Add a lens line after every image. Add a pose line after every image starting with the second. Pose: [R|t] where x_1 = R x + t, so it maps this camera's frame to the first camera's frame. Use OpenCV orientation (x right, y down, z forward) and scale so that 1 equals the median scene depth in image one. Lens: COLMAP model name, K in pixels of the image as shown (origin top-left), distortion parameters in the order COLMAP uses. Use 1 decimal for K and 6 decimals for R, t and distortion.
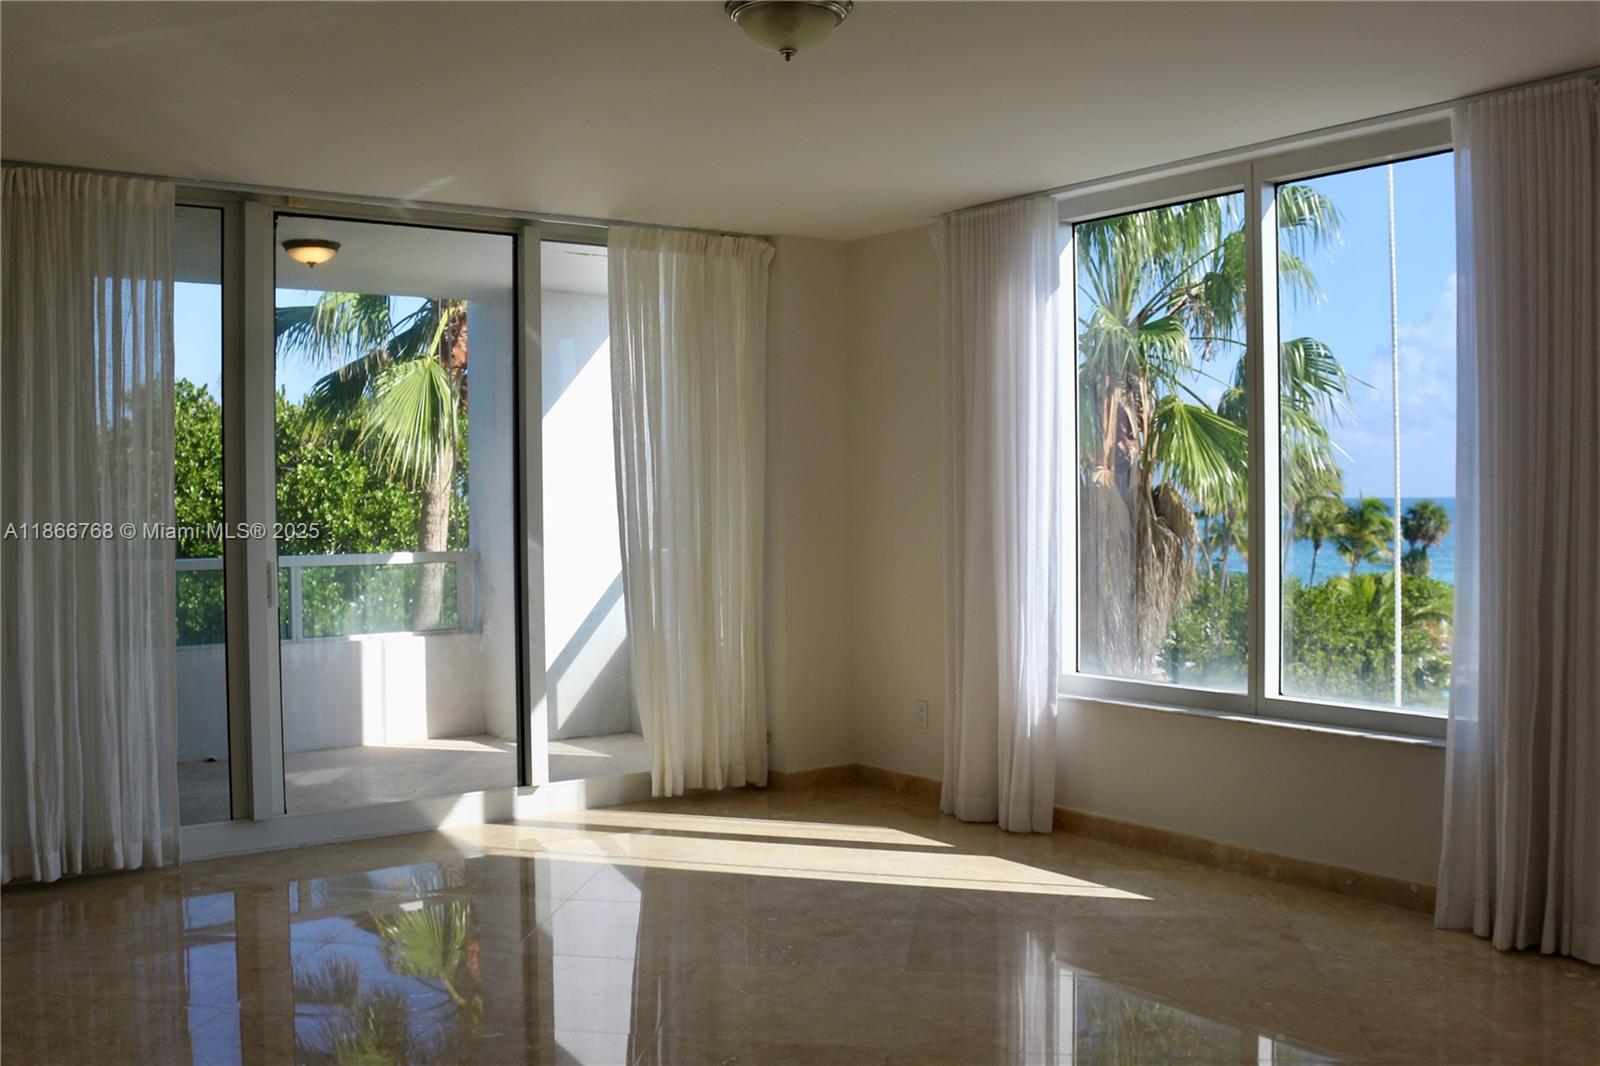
lens RADIAL K [[1630.6, 0, 774.9], [0, 1630.6, 521.7], [0, 0, 1]] dist [-0.076929, 0.000000]
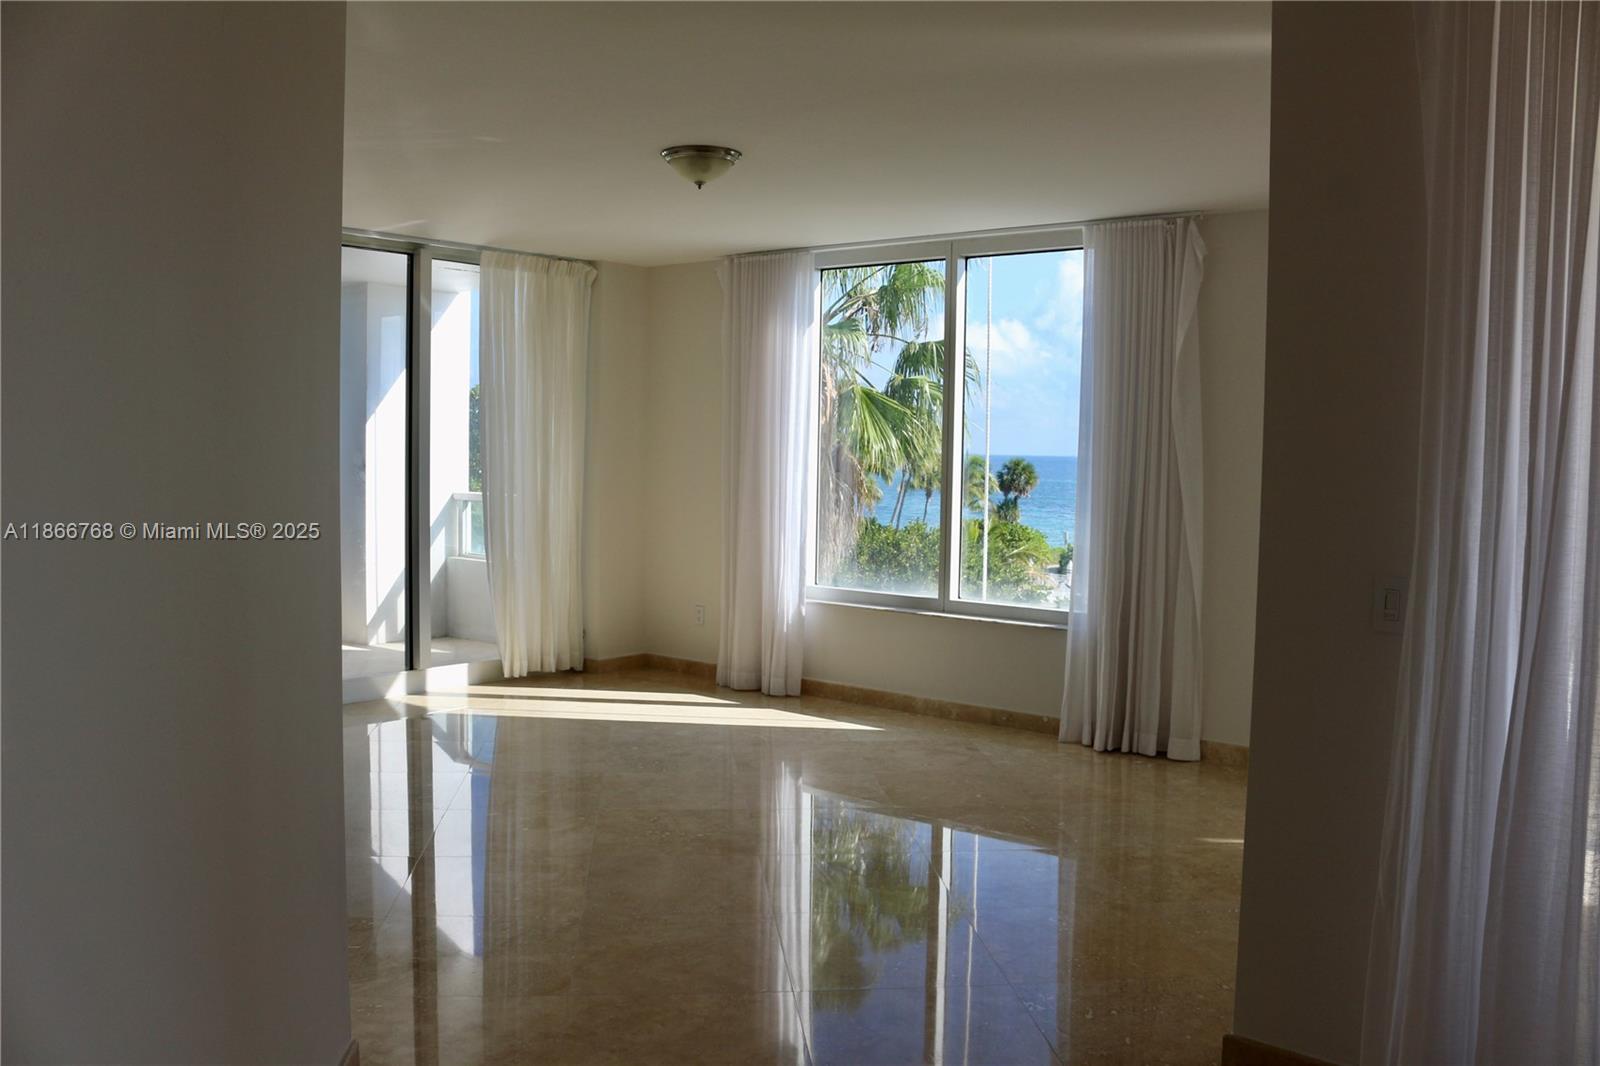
lens RADIAL K [[1630.6, 0, 796.9], [0, 1630.6, 542.4], [0, 0, 1]] dist [-0.076929, 0.000000]
pose [[0.965690, 0.009837, 0.259511, -0.203646], [-0.022589, 0.998677, 0.046204, -0.010852], [-0.258713, -0.050481, 0.964634, -0.377927]]
